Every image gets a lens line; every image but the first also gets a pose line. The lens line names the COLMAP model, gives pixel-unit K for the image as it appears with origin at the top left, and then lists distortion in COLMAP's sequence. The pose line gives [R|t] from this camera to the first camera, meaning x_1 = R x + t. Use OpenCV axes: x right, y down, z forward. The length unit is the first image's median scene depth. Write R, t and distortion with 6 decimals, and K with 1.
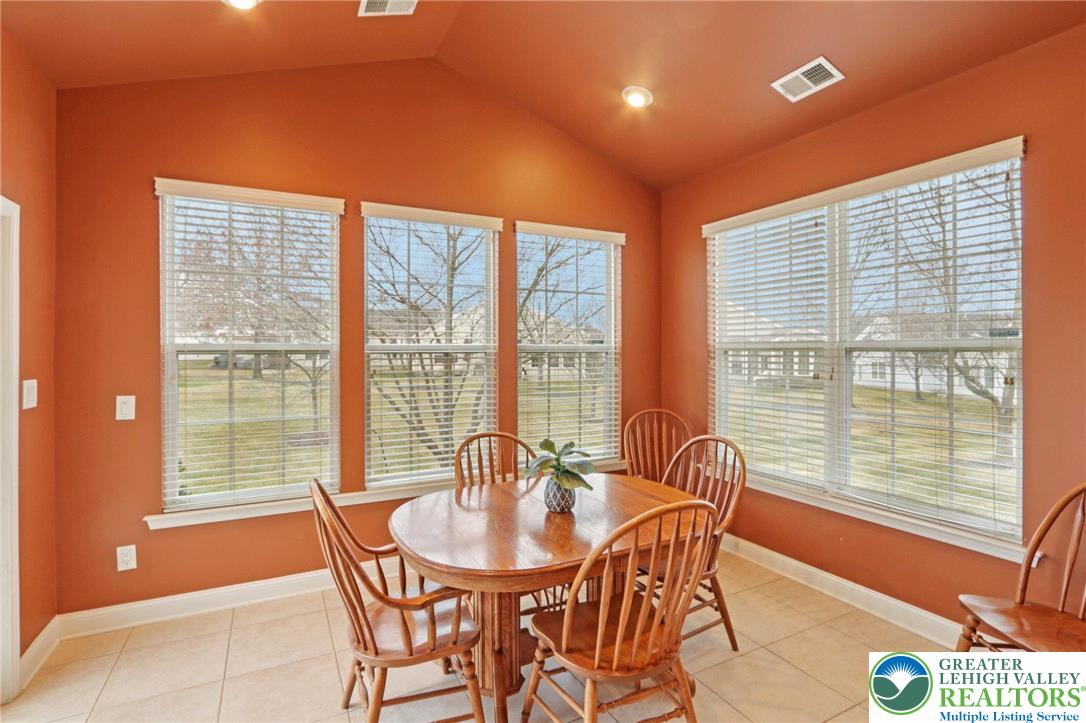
lens RADIAL K [[516.8, 0, 540.3], [0, 516.8, 359.7], [0, 0, 1]] dist [-0.018554, 0.002405]
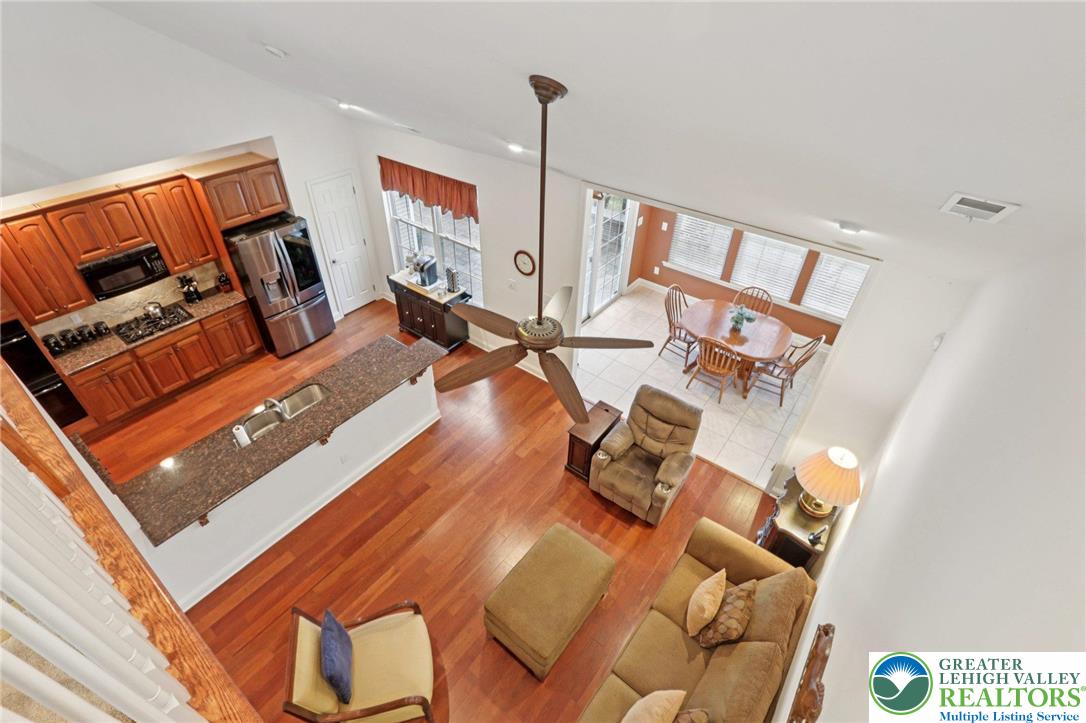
lens RADIAL K [[516.8, 0, 546.4], [0, 516.8, 354.0], [0, 0, 1]] dist [-0.018554, 0.002405]
pose [[0.418275, 0.565596, -0.710737, 1.272492], [-0.039869, 0.793152, 0.607718, -0.968374], [0.907445, -0.225857, 0.354305, -0.754670]]
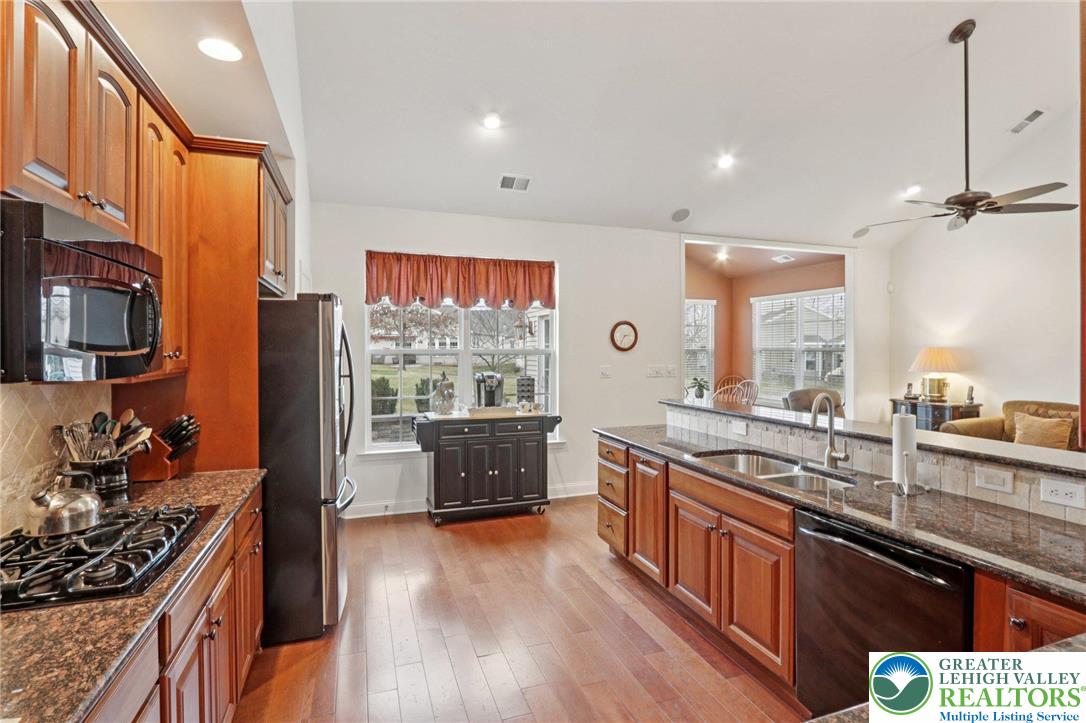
lens RADIAL K [[516.8, 0, 537.7], [0, 516.8, 354.5], [0, 0, 1]] dist [-0.018554, 0.002405]
pose [[0.989160, 0.001680, -0.146834, -0.374281], [-0.002874, 0.999964, -0.007923, 0.026631], [0.146815, 0.008259, 0.989129, -1.816315]]
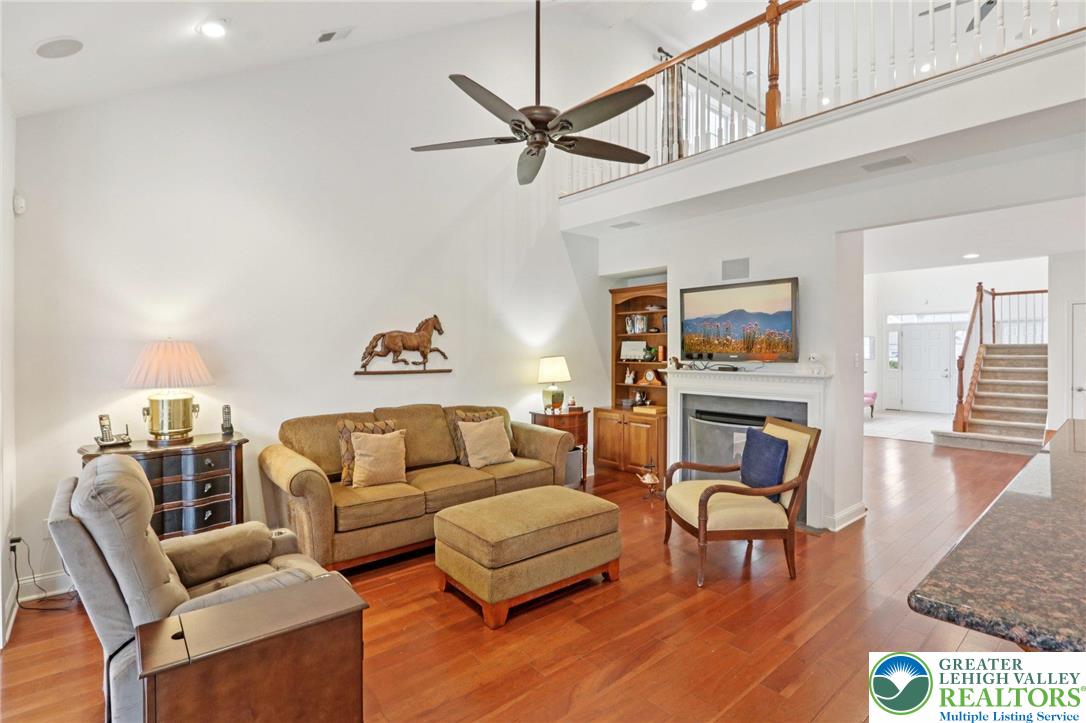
lens RADIAL K [[516.8, 0, 548.3], [0, 516.8, 354.9], [0, 0, 1]] dist [-0.018554, 0.002405]
pose [[-0.228417, -0.005896, 0.973546, -0.350042], [0.019564, 0.999752, 0.010645, 0.012323], [-0.973367, 0.021477, -0.228245, -0.219417]]
